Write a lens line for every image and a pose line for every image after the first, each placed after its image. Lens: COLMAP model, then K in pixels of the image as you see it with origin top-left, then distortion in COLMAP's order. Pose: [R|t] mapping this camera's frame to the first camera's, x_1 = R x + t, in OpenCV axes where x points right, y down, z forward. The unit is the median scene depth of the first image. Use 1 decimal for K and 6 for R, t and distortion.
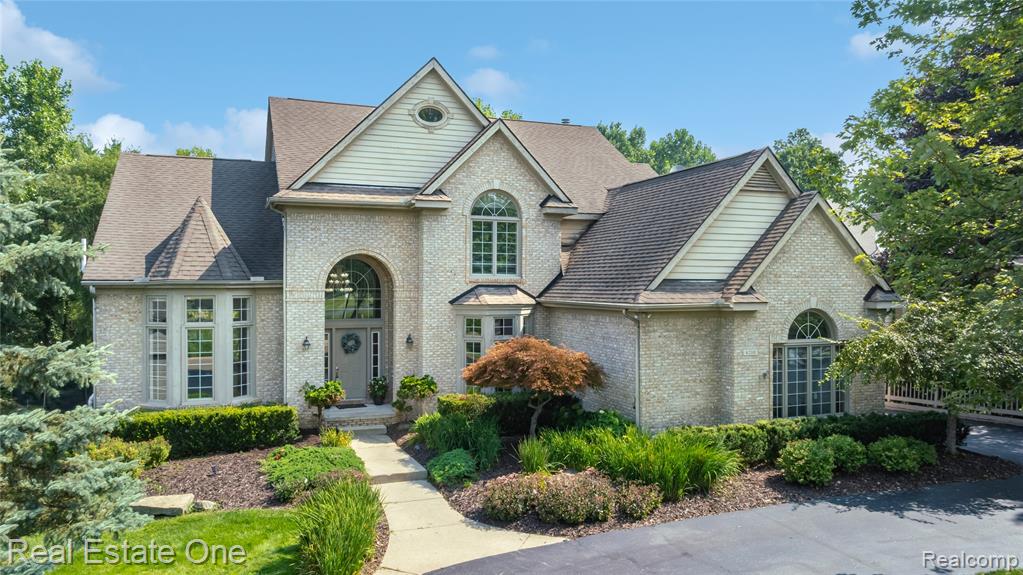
lens RADIAL K [[725.3, 0, 518.8], [0, 725.3, 295.0], [0, 0, 1]] dist [-0.023583, -0.000896]
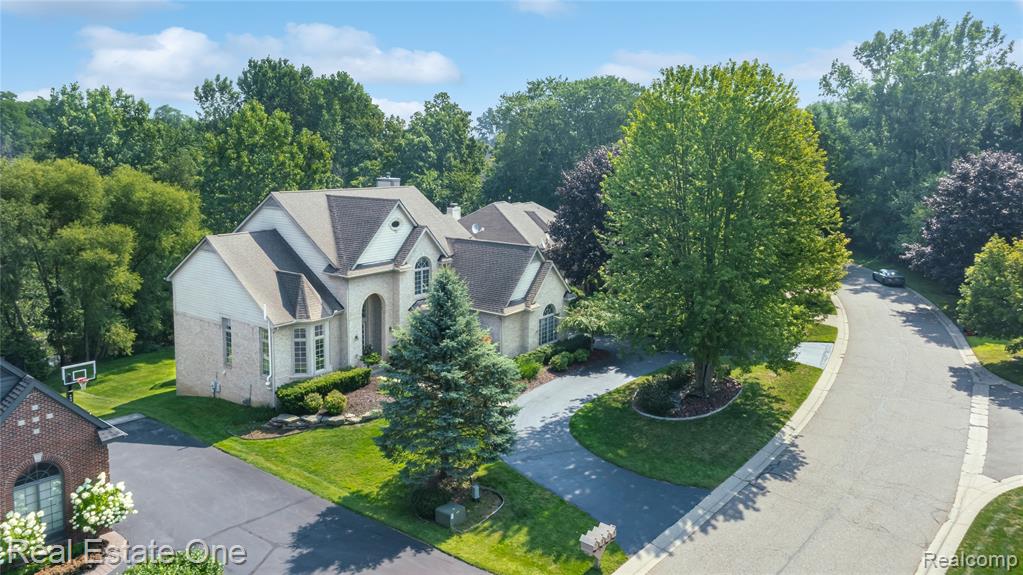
lens RADIAL K [[725.3, 0, 513.5], [0, 725.3, 280.1], [0, 0, 1]] dist [-0.023583, -0.000896]
pose [[0.844469, -0.079973, 0.529600, -1.074815], [-0.011700, 0.985799, 0.167519, -0.493787], [-0.535477, -0.147661, 0.831541, -1.099329]]
